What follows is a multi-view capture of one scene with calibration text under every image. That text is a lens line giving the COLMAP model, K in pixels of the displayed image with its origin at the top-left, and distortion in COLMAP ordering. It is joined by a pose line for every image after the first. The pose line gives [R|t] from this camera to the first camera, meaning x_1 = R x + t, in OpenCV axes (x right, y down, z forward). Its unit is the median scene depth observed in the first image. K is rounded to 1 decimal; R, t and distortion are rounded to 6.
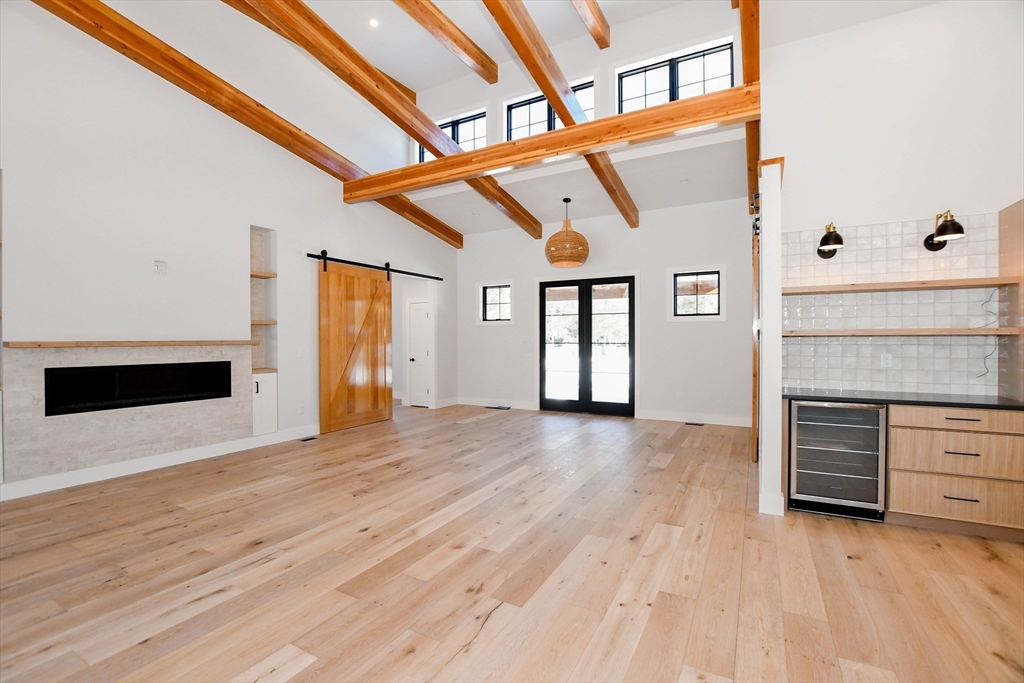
lens RADIAL K [[449.9, 0, 508.6], [0, 449.9, 343.9], [0, 0, 1]] dist [-0.036164, 0.006405]
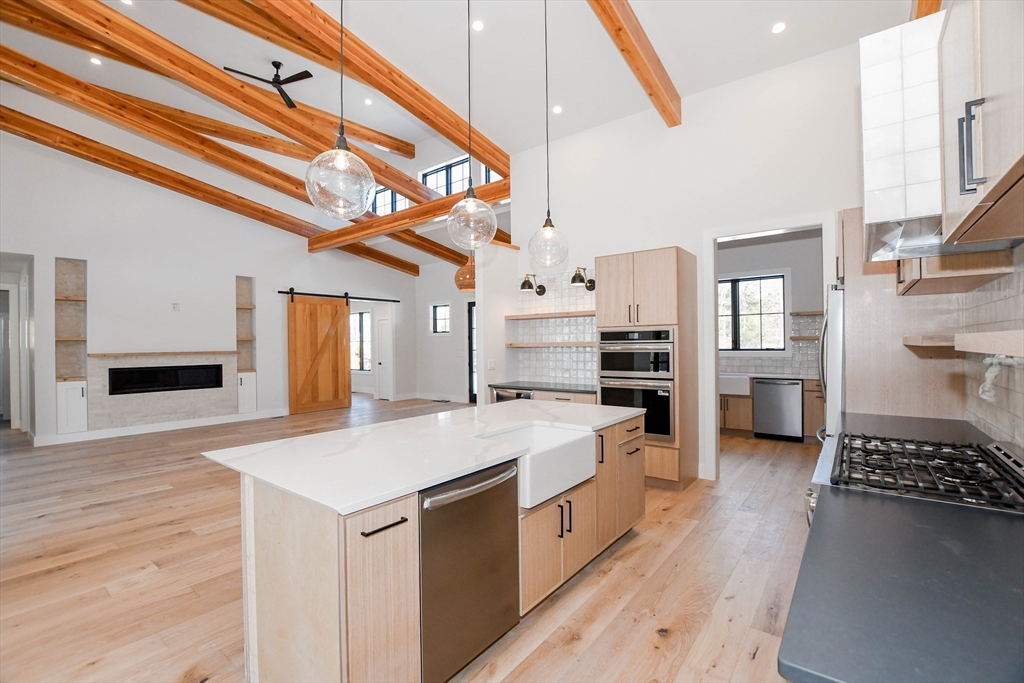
lens RADIAL K [[449.9, 0, 508.6], [0, 449.9, 343.9], [0, 0, 1]] dist [-0.036164, 0.006405]
pose [[0.987646, -0.009282, -0.156425, 0.803846], [0.007827, 0.999920, -0.009918, -0.012927], [0.156505, 0.008571, 0.987640, -0.500272]]
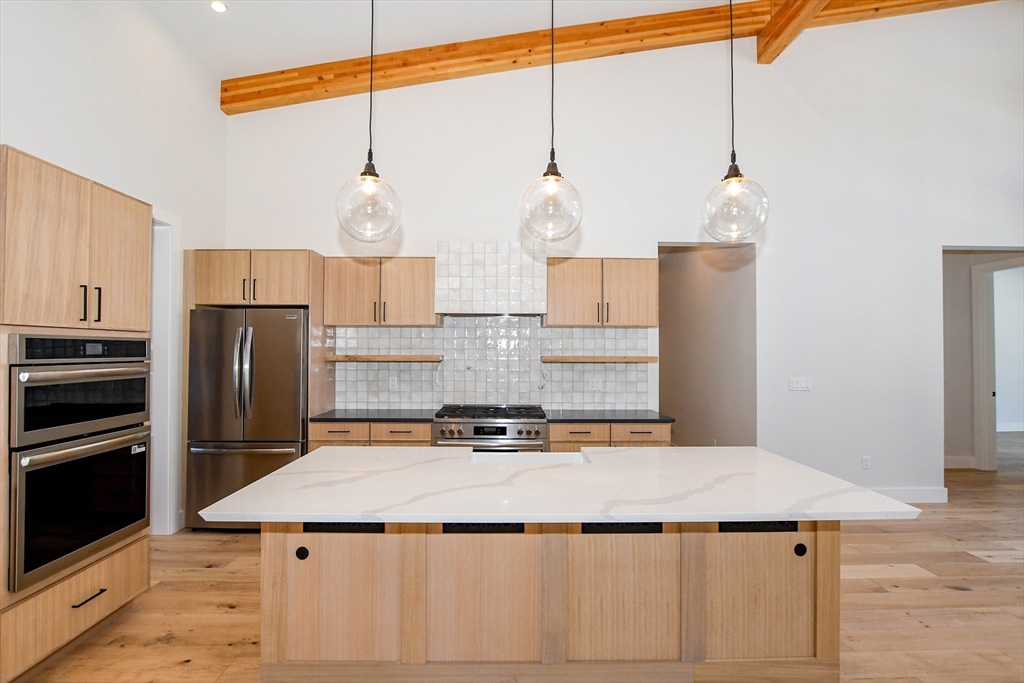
lens RADIAL K [[486.5, 0, 509.0], [0, 486.5, 344.3], [0, 0, 1]] dist [-0.027288, 0.001091]
pose [[-0.497094, 0.011819, 0.867616, 0.184862], [0.006220, 0.999930, -0.010058, -0.037548], [-0.867674, 0.000396, -0.497133, 0.470739]]
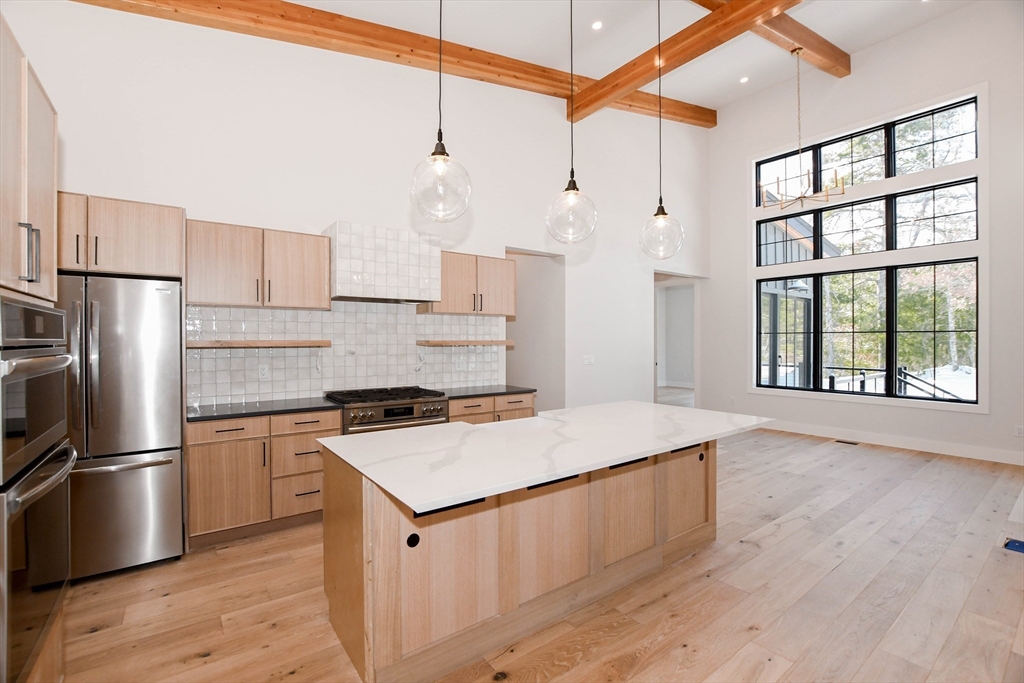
lens RADIAL K [[449.9, 0, 508.6], [0, 449.9, 343.9], [0, 0, 1]] dist [-0.036164, 0.006405]
pose [[-0.909713, -0.000595, 0.415238, 0.461590], [0.006651, 0.999850, 0.016005, -0.028954], [-0.415185, 0.017322, -0.909572, 0.774438]]
